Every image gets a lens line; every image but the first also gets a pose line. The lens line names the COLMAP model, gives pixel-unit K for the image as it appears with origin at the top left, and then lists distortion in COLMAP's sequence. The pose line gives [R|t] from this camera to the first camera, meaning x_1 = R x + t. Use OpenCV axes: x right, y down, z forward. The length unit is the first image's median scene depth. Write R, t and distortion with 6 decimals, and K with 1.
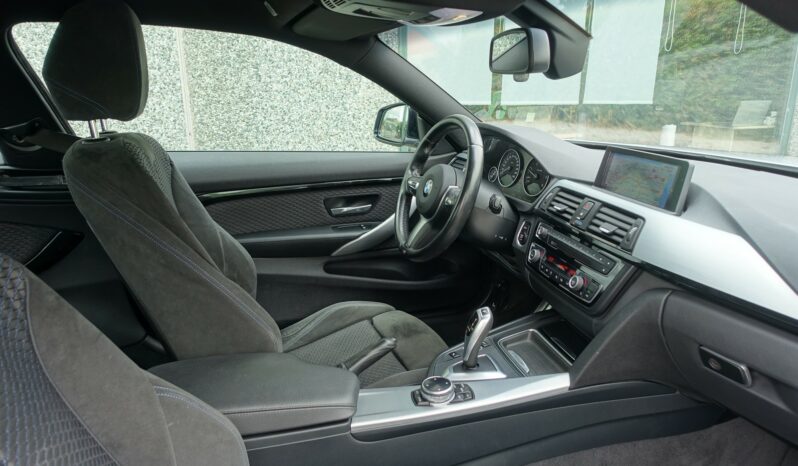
lens RADIAL K [[537.1, 0, 395.4], [0, 537.1, 233.0], [0, 0, 1]] dist [-0.006354, -0.006199]
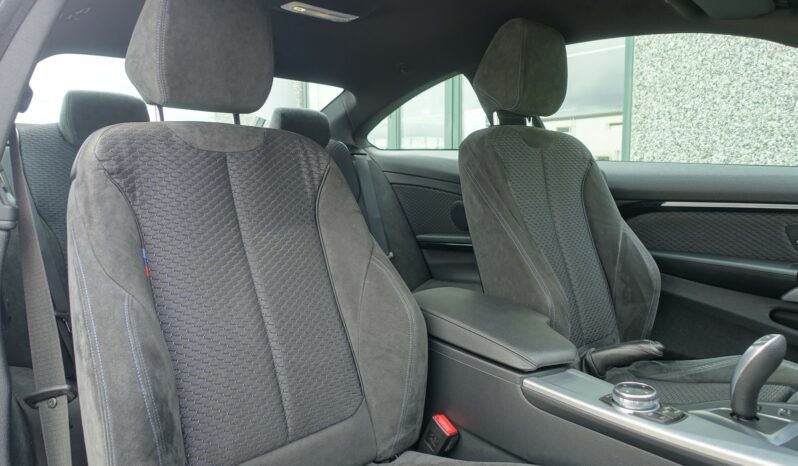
lens RADIAL K [[537.1, 0, 395.1], [0, 537.1, 232.6], [0, 0, 1]] dist [-0.006354, -0.006199]
pose [[0.416390, 0.092941, -0.904423, 0.337939], [-0.219659, 0.975576, -0.000877, 0.072098], [0.882253, 0.199030, 0.426635, 0.160049]]
